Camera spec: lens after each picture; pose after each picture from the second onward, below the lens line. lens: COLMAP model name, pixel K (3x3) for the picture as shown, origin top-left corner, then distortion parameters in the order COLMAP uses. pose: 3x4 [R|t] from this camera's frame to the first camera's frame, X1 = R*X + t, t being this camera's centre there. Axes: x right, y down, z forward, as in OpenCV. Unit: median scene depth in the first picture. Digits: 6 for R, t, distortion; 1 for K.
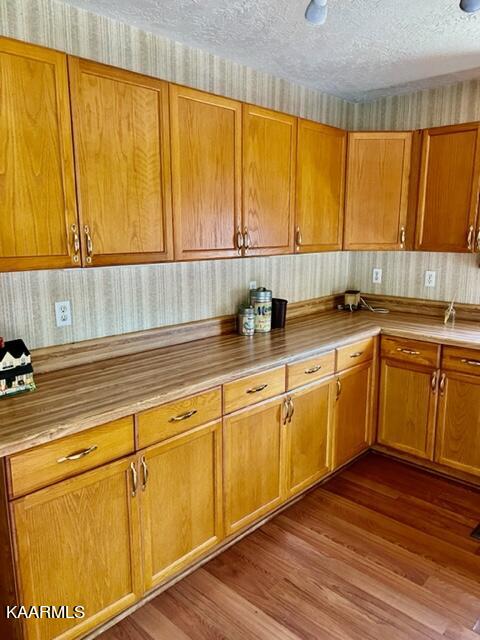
lens RADIAL K [[485.1, 0, 240.0], [0, 485.1, 320.0], [0, 0, 1]] dist [-0.002818, -0.000385]
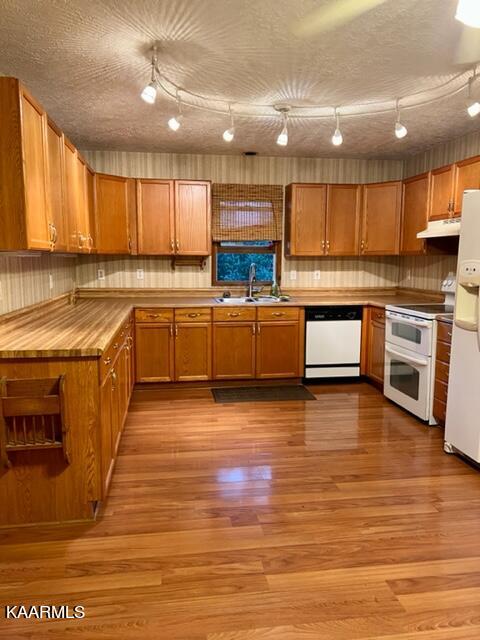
lens RADIAL K [[485.1, 0, 240.0], [0, 485.1, 320.0], [0, 0, 1]] dist [-0.002818, -0.000385]
pose [[0.621321, -0.097412, 0.777477, -0.731637], [0.149197, 0.988797, 0.004658, 0.115040], [-0.769221, 0.113103, 0.628894, -0.218624]]
